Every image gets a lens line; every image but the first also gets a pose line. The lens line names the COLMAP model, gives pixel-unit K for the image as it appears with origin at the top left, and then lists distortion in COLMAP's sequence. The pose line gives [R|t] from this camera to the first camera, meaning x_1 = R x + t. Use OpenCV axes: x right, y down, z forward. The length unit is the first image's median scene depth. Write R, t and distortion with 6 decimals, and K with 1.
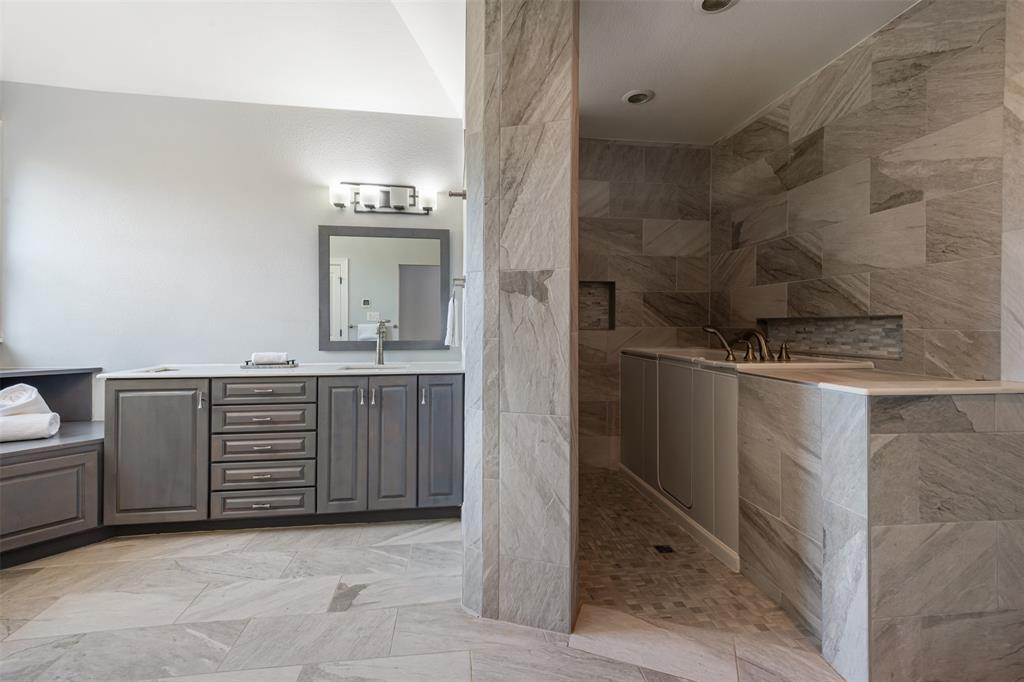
lens RADIAL K [[460.4, 0, 513.9], [0, 460.4, 324.3], [0, 0, 1]] dist [0.020929, -0.009622]
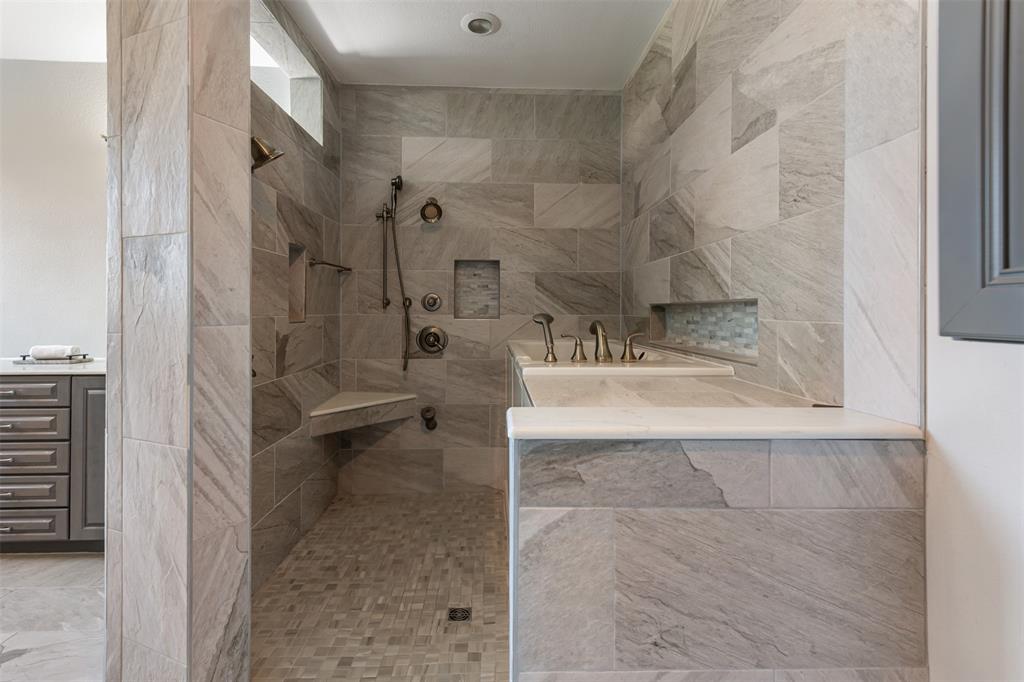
lens RADIAL K [[470.7, 0, 501.3], [0, 470.7, 308.9], [0, 0, 1]] dist [0.022949, -0.010588]
pose [[0.994844, -0.002010, -0.101400, 0.460013], [0.001613, 0.999991, -0.003998, -0.002747], [0.101407, 0.003814, 0.994838, 0.240364]]
